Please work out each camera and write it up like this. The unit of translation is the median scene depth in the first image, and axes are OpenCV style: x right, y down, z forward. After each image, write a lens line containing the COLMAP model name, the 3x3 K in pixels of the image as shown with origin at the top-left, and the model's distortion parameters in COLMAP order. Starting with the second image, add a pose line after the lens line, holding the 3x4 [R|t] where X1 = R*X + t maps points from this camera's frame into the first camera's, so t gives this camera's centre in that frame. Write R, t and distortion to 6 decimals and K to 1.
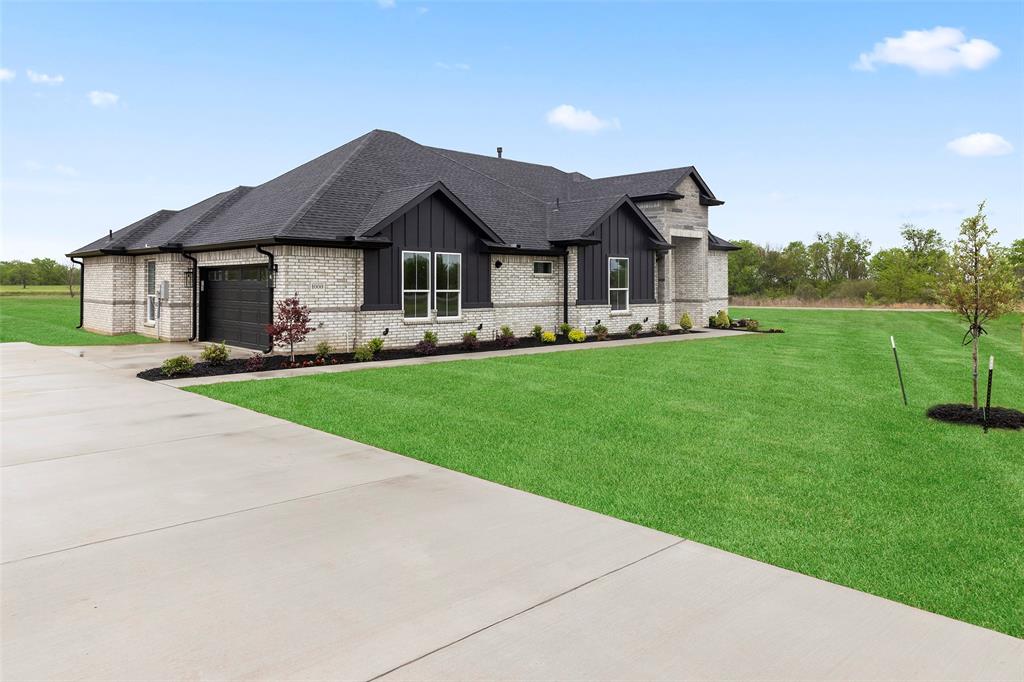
lens RADIAL K [[712.7, 0, 512.0], [0, 712.7, 341.0], [0, 0, 1]] dist [0.000798, 0.000086]
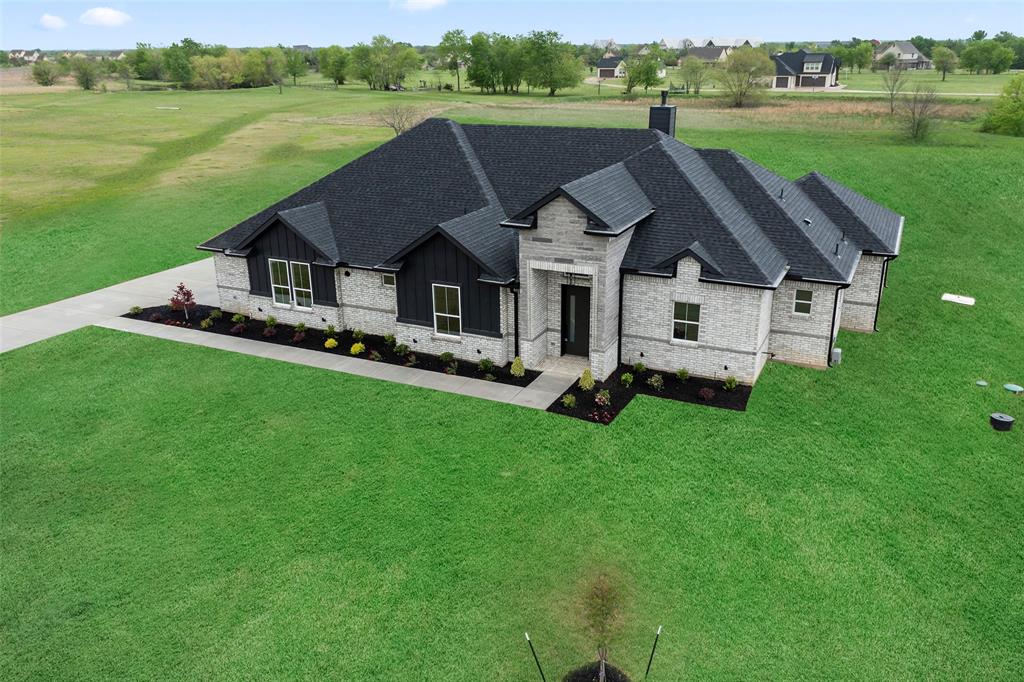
lens RADIAL K [[805.7, 0, 512.0], [0, 805.7, 341.0], [0, 0, 1]] dist [-0.001071, -0.000335]
pose [[0.342006, 0.310997, -0.886743, 1.309036], [-0.056504, 0.948745, 0.310949, -0.433037], [0.937998, -0.056241, 0.342049, 0.758297]]
